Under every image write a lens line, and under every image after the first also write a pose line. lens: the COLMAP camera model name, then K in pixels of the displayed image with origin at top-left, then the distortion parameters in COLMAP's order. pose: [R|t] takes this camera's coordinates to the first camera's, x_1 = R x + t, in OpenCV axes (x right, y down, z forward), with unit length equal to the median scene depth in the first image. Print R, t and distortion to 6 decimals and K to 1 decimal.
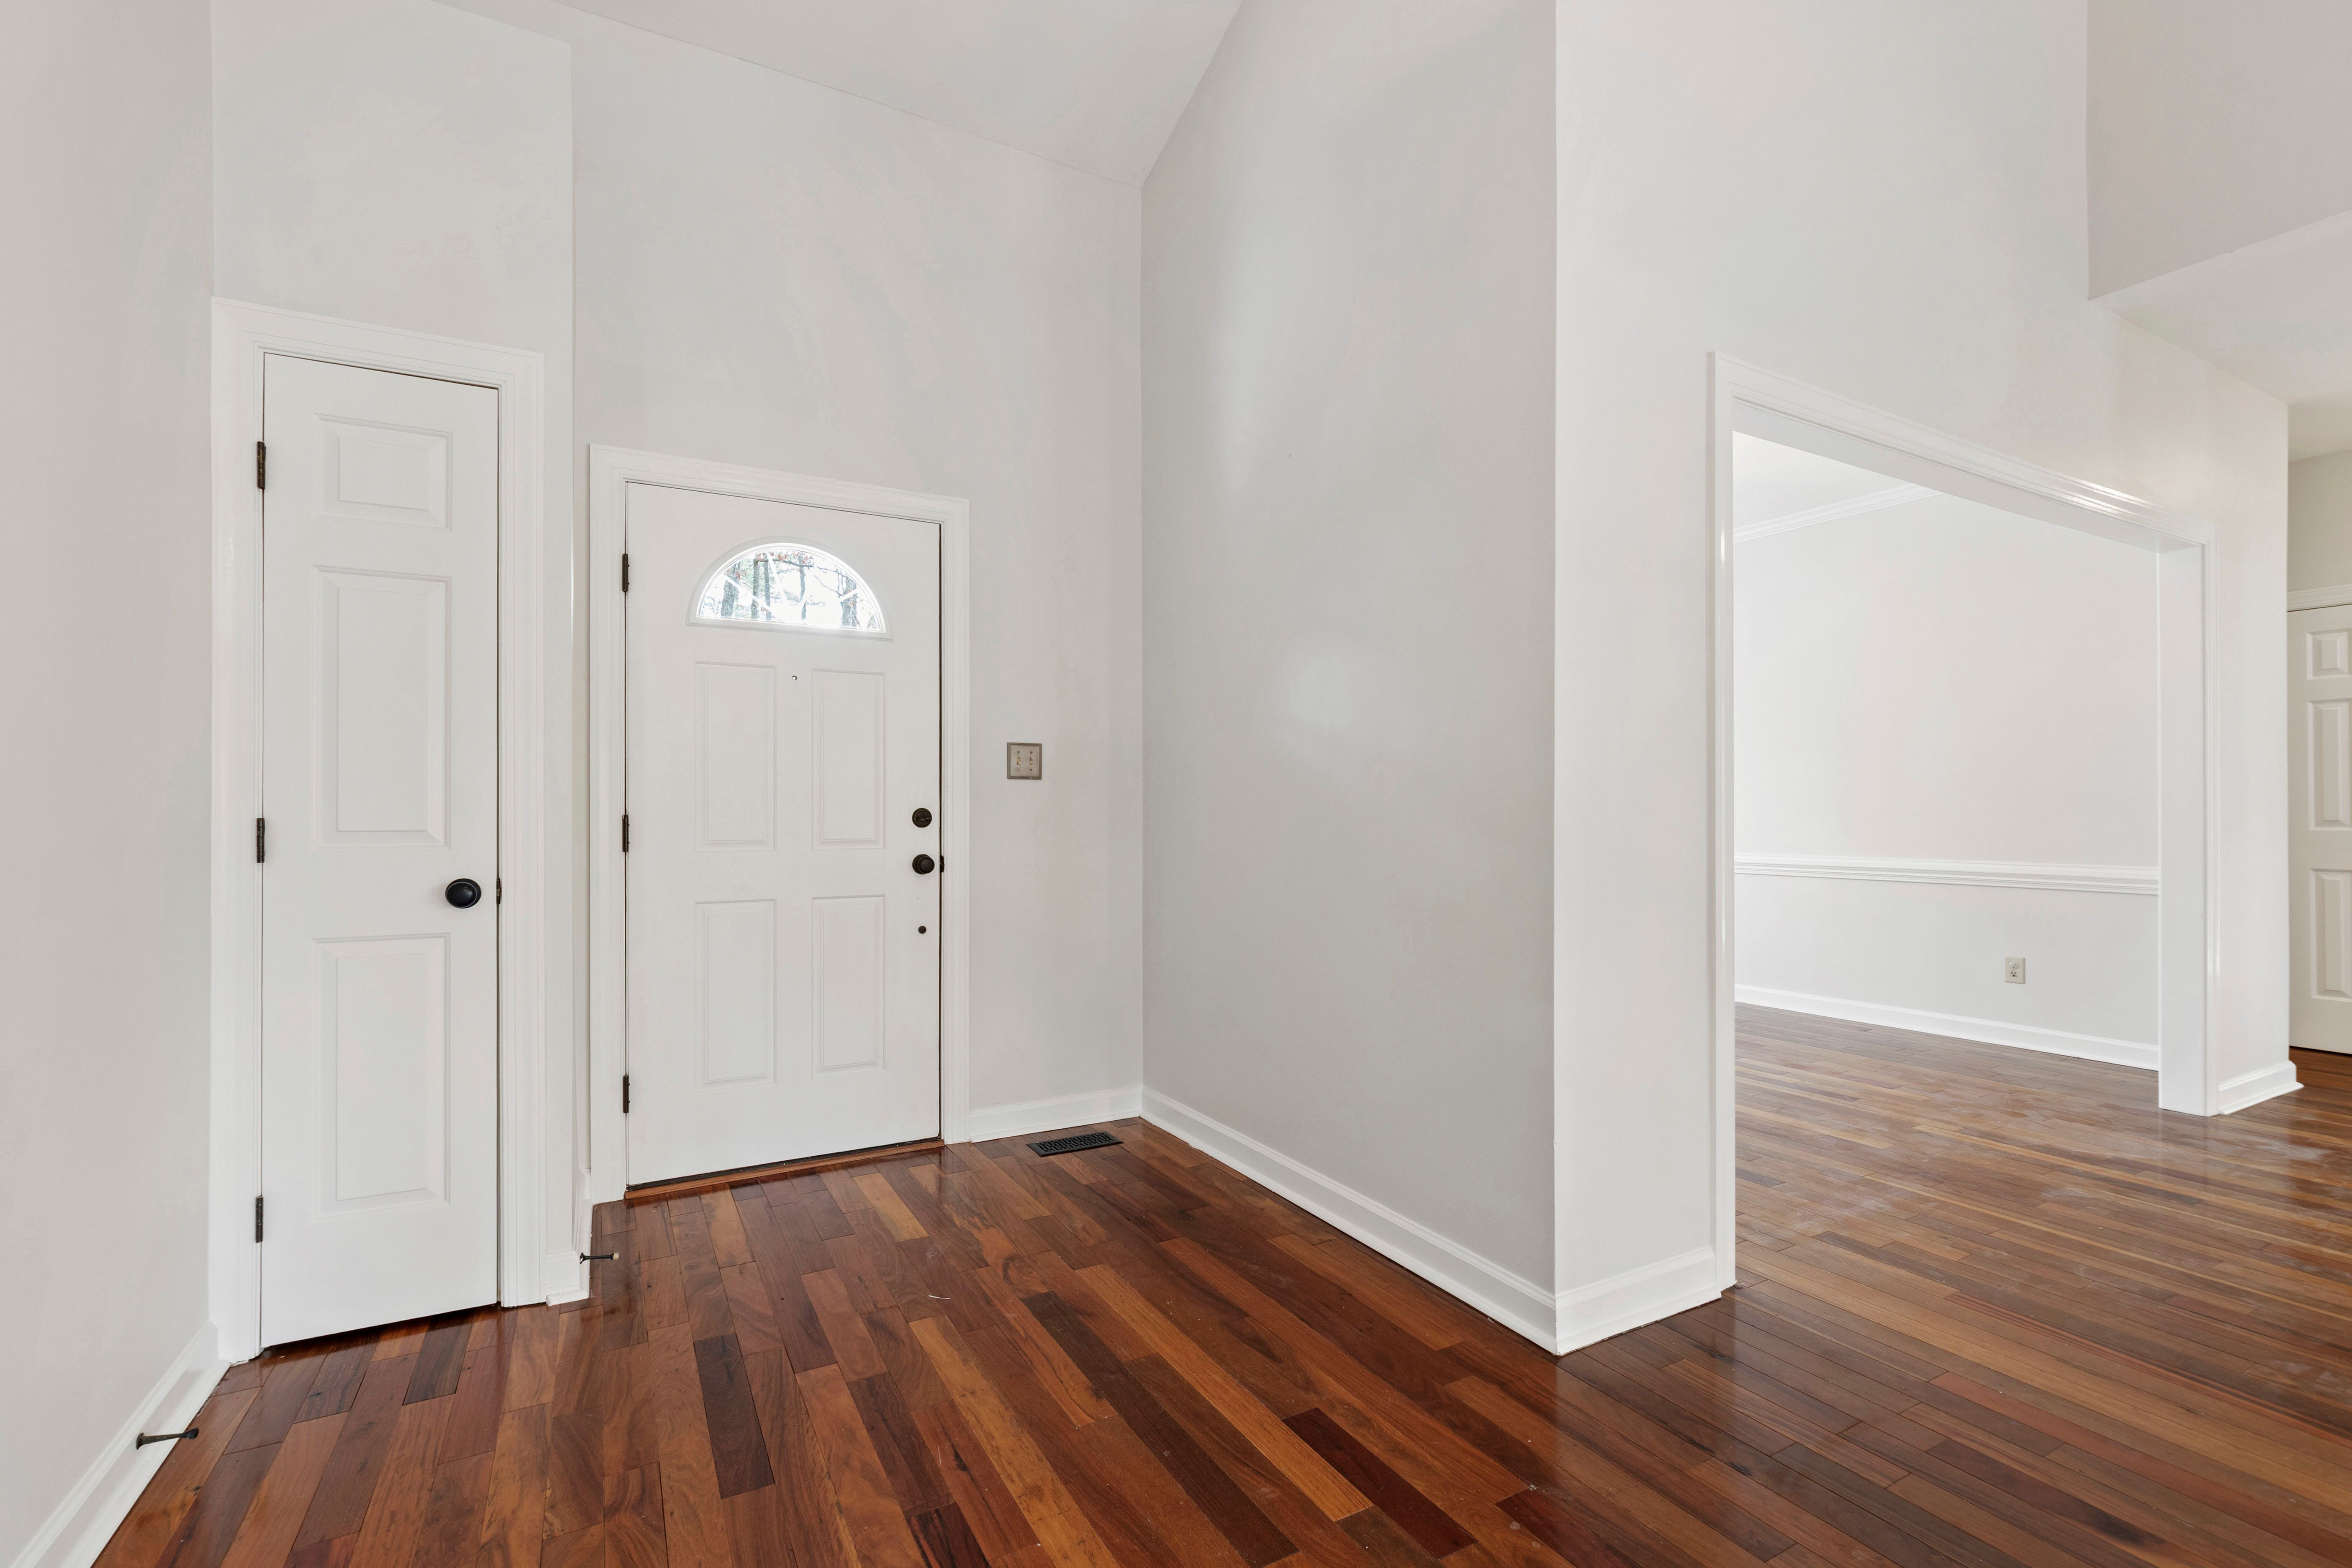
lens RADIAL K [[1036.6, 0, 1176.5], [0, 1036.6, 811.2], [0, 0, 1]] dist [0.001238, -0.000495]
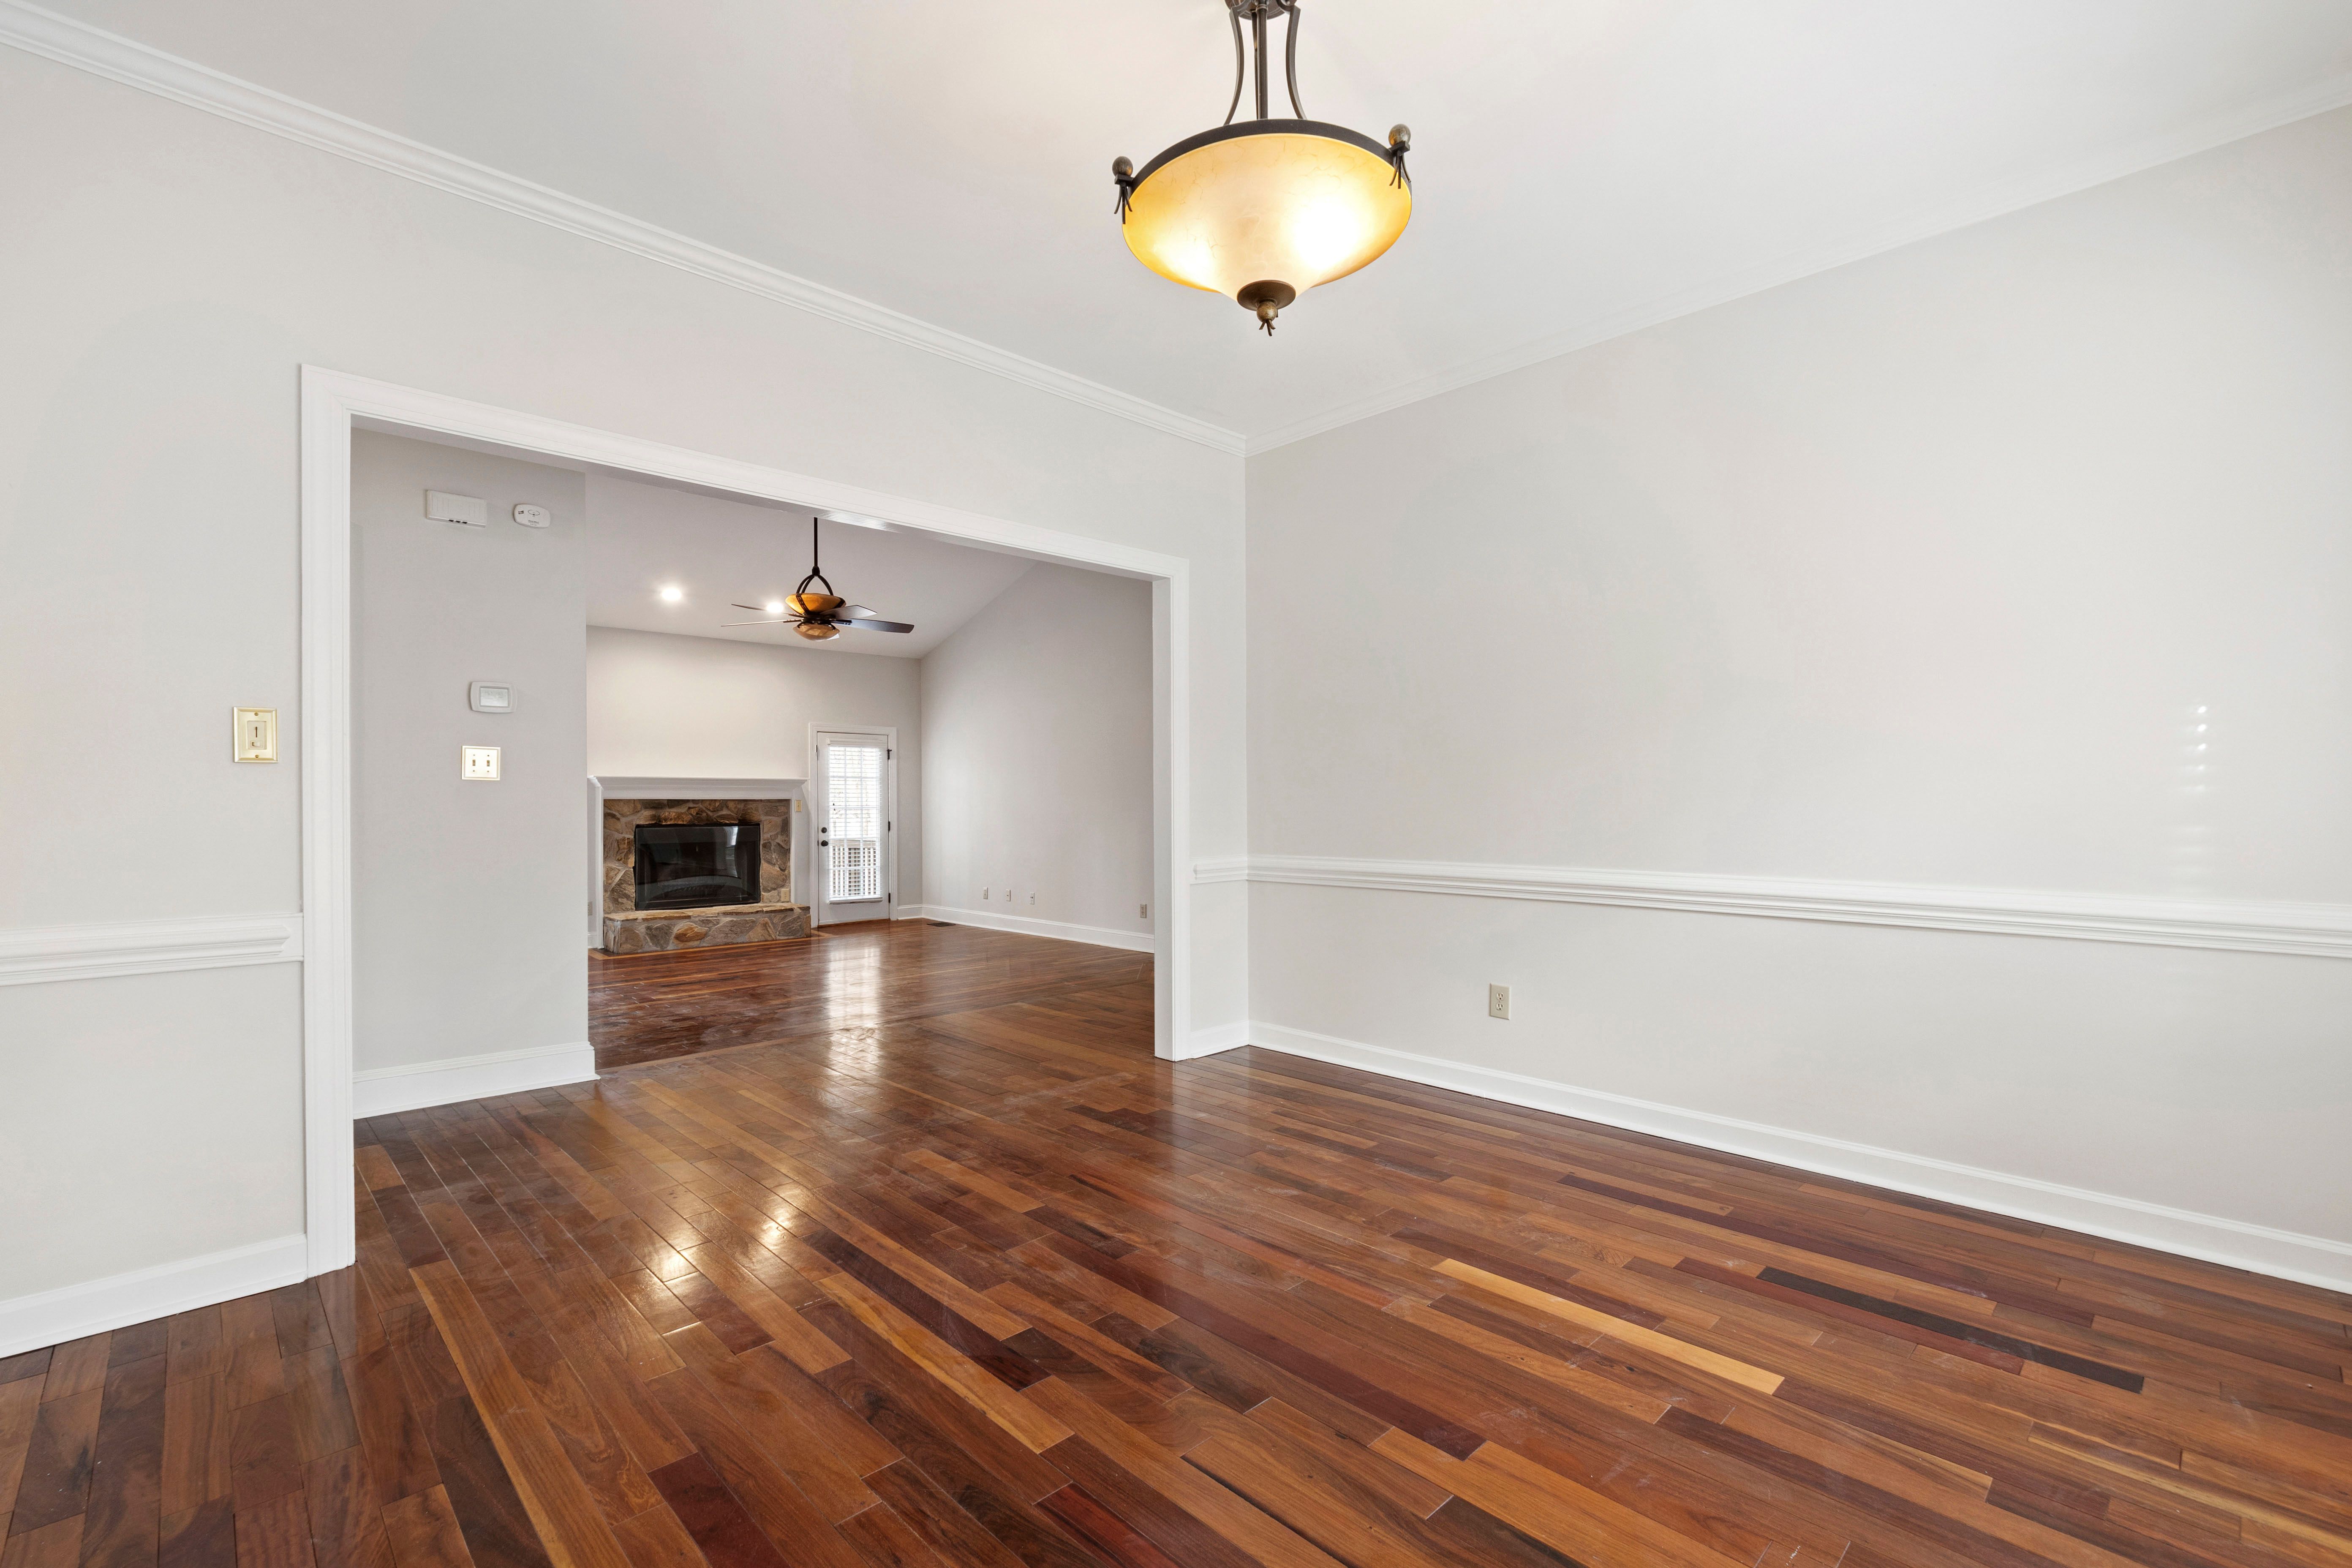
lens RADIAL K [[1030.6, 0, 1176.1], [0, 1030.6, 807.1], [0, 0, 1]] dist [-0.002392, -0.000439]
pose [[-0.967015, 0.004168, -0.254685, 0.783523], [0.003019, 0.999983, 0.004901, -0.006372], [0.254702, 0.003970, -0.967012, 2.267692]]
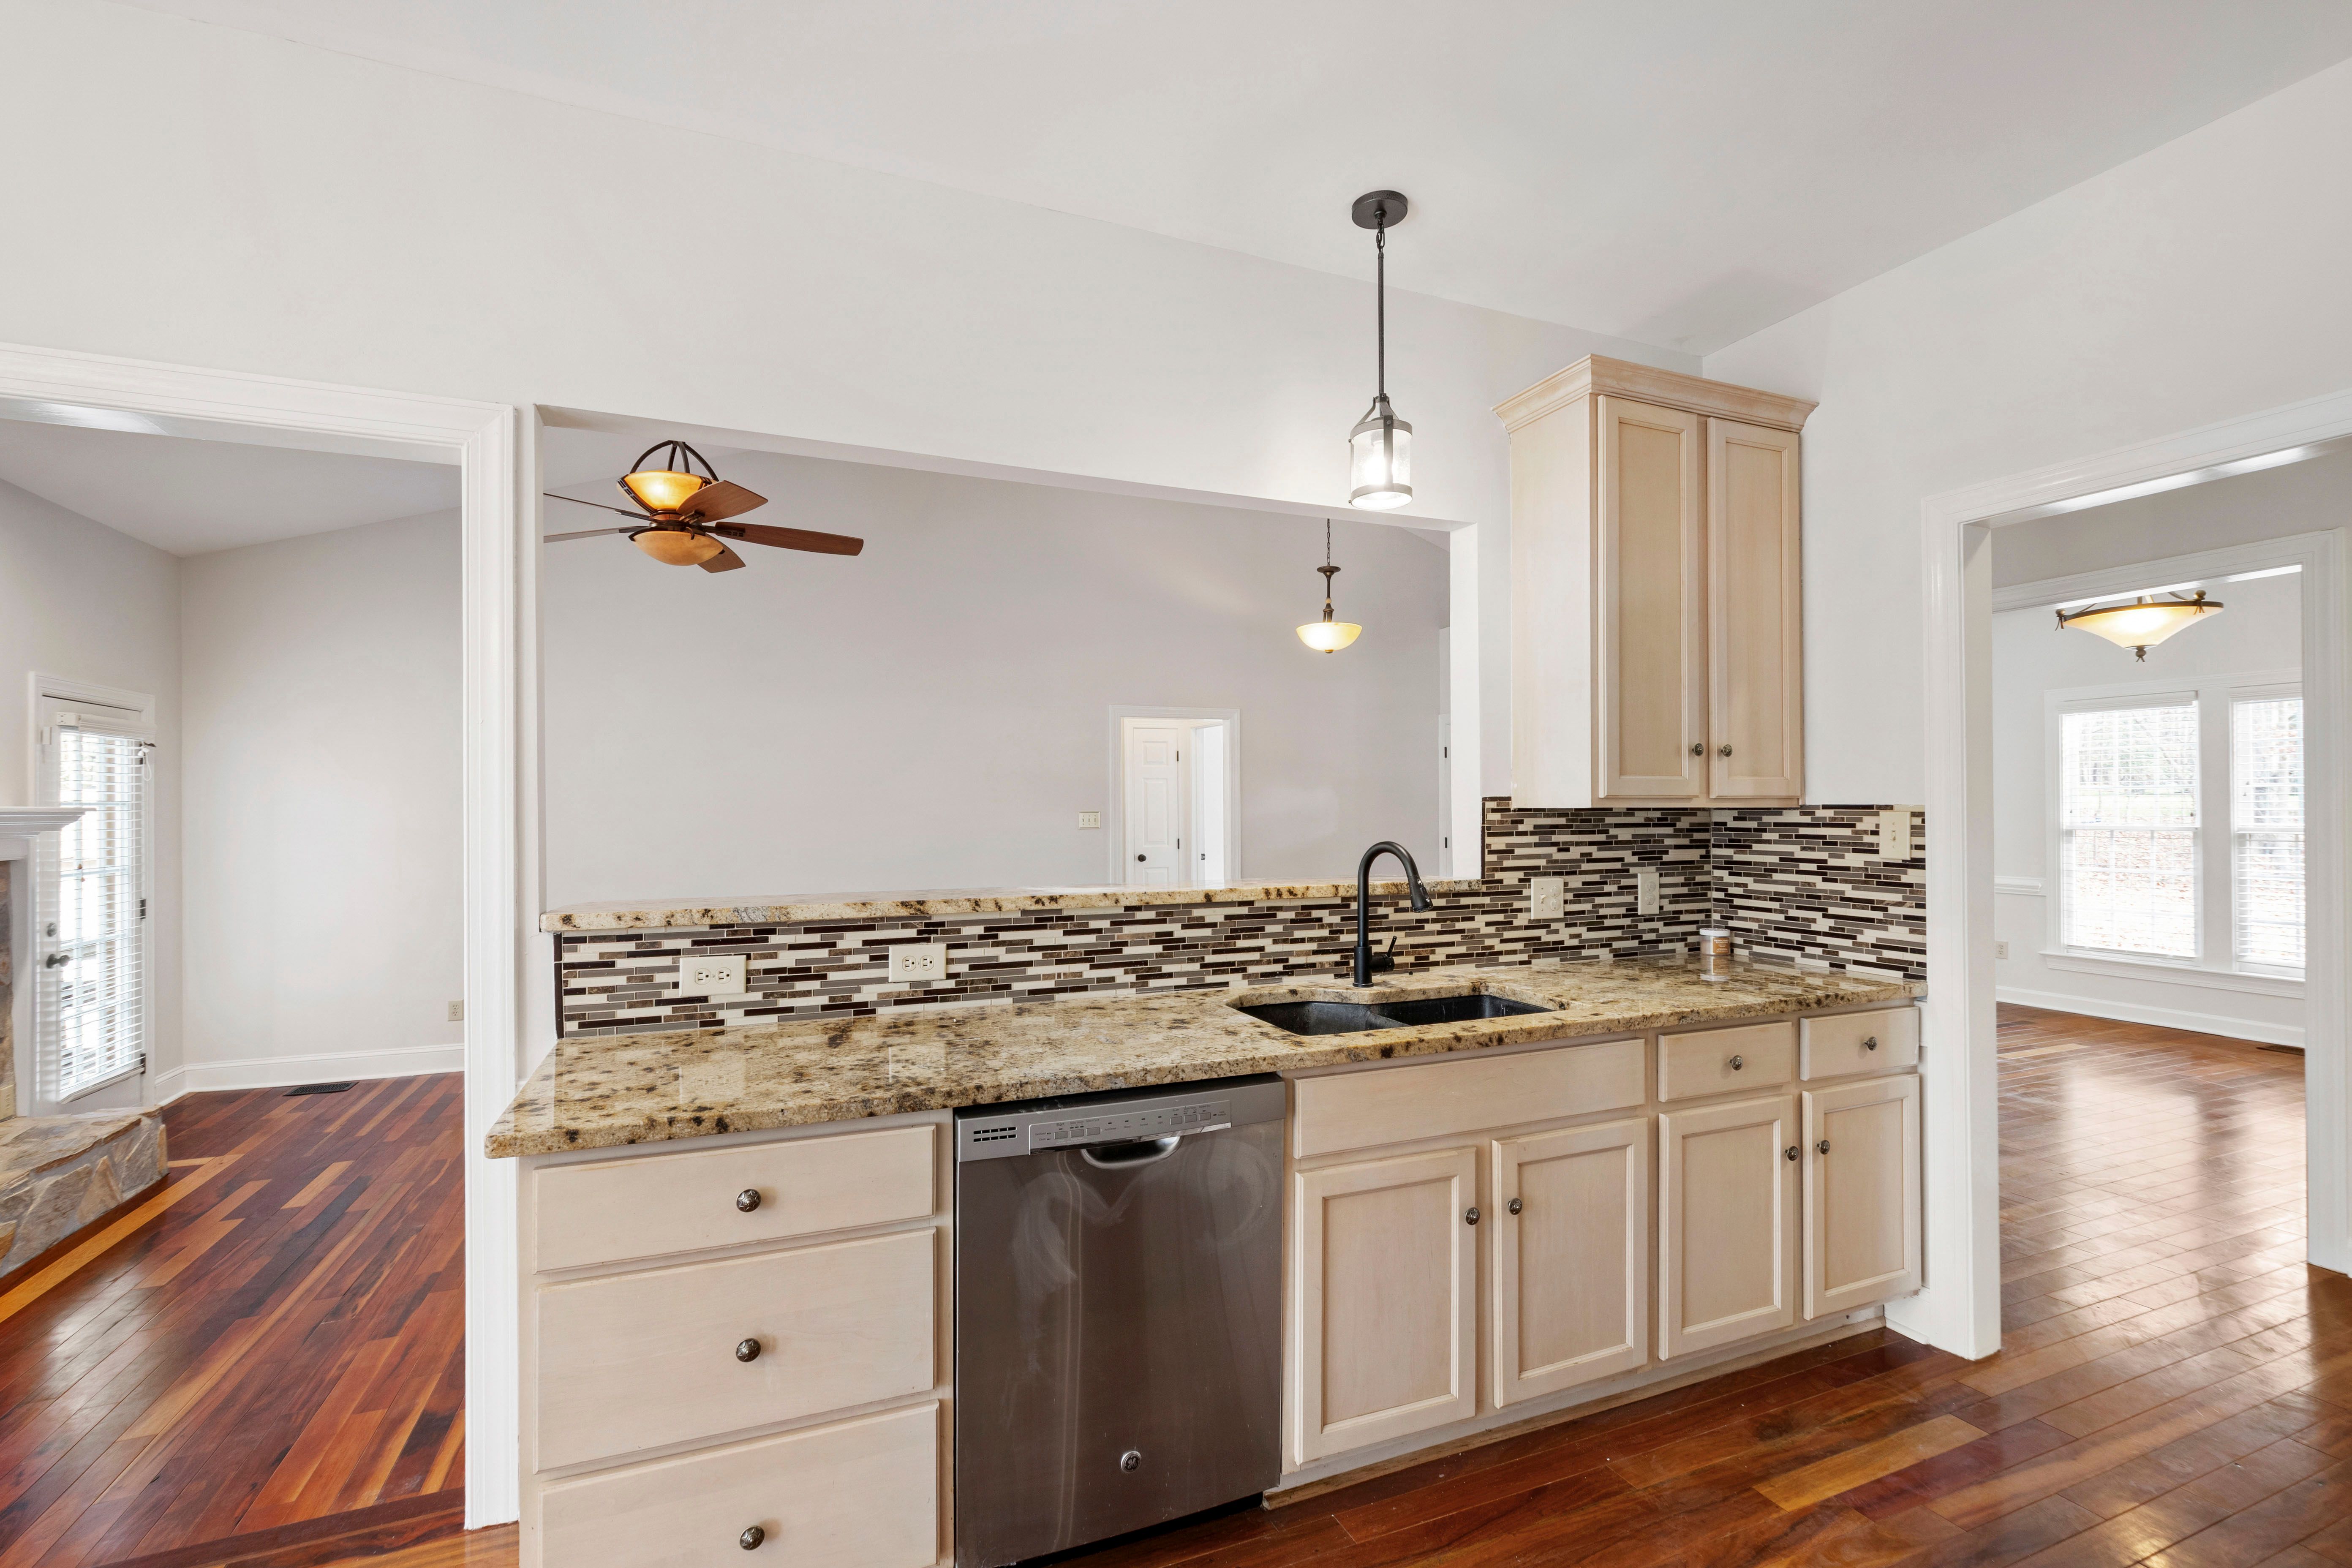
lens RADIAL K [[1041.0, 0, 1169.8], [0, 1041.0, 814.1], [0, 0, 1]] dist [0.002671, -0.000216]
pose [[-0.109814, 0.006697, -0.993930, 2.418448], [0.003807, 0.999973, 0.006317, -0.085641], [0.993945, -0.003090, -0.109836, 0.245936]]
